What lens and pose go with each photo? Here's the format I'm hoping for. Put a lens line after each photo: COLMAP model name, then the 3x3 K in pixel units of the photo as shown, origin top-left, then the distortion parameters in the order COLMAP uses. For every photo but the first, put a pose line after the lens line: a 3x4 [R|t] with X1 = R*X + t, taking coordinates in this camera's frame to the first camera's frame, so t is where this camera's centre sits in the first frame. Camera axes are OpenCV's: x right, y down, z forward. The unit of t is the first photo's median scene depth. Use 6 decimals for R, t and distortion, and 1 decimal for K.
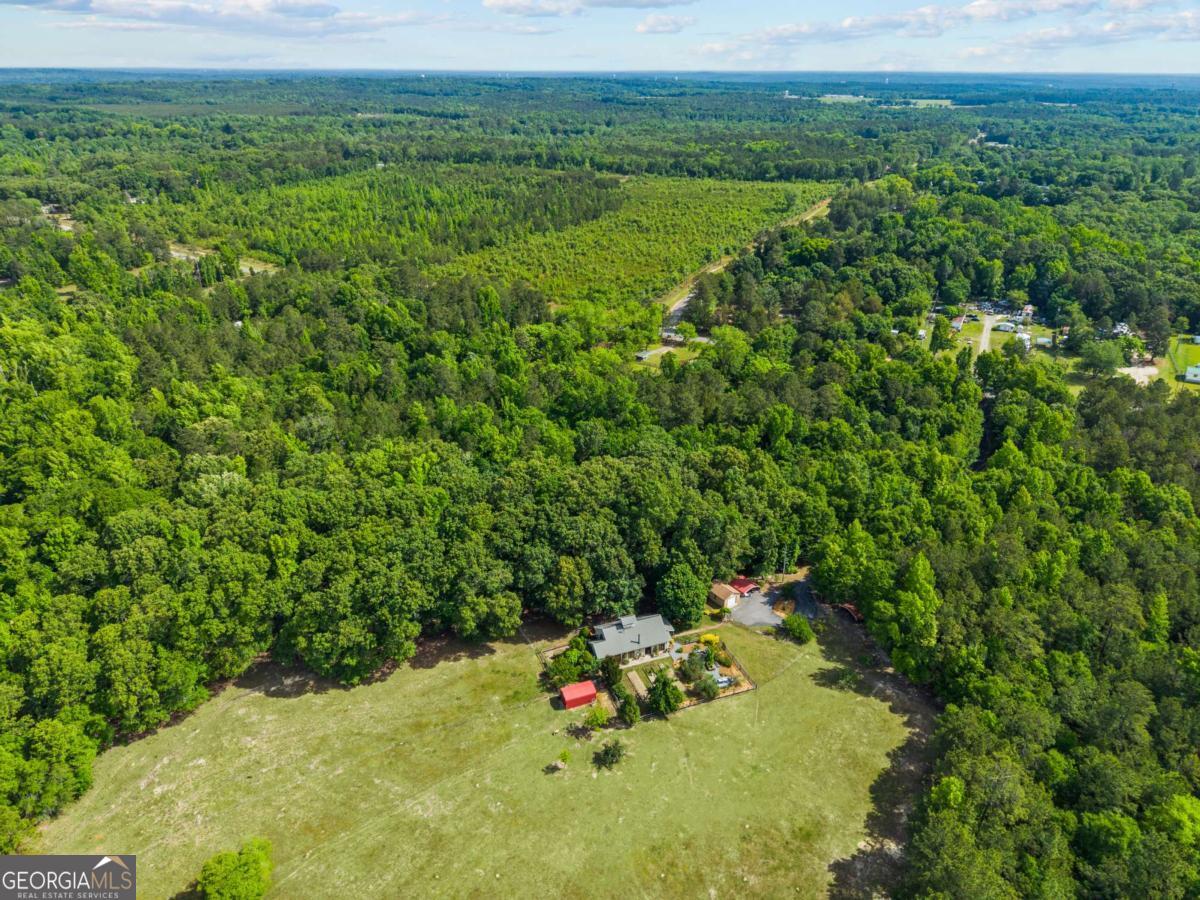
lens RADIAL K [[804.3, 0, 600.0], [0, 804.3, 450.0], [0, 0, 1]] dist [0.036541, -0.028658]
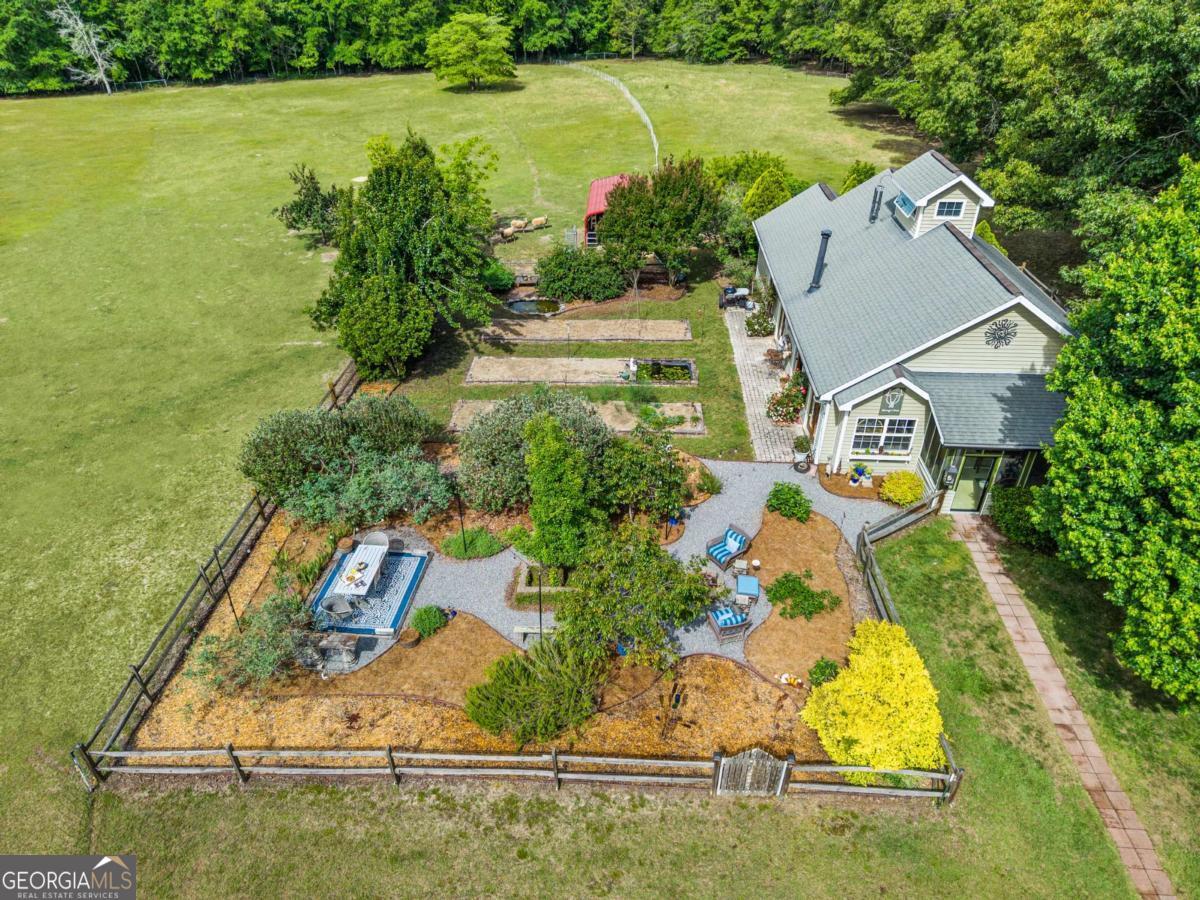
lens RADIAL K [[804.3, 0, 600.0], [0, 804.3, 450.0], [0, 0, 1]] dist [0.036541, -0.028658]
pose [[-0.391510, 0.502753, -0.770687, 0.227978], [-0.398970, 0.661978, 0.634514, 0.179521], [0.829182, 0.555899, -0.058587, 1.041992]]
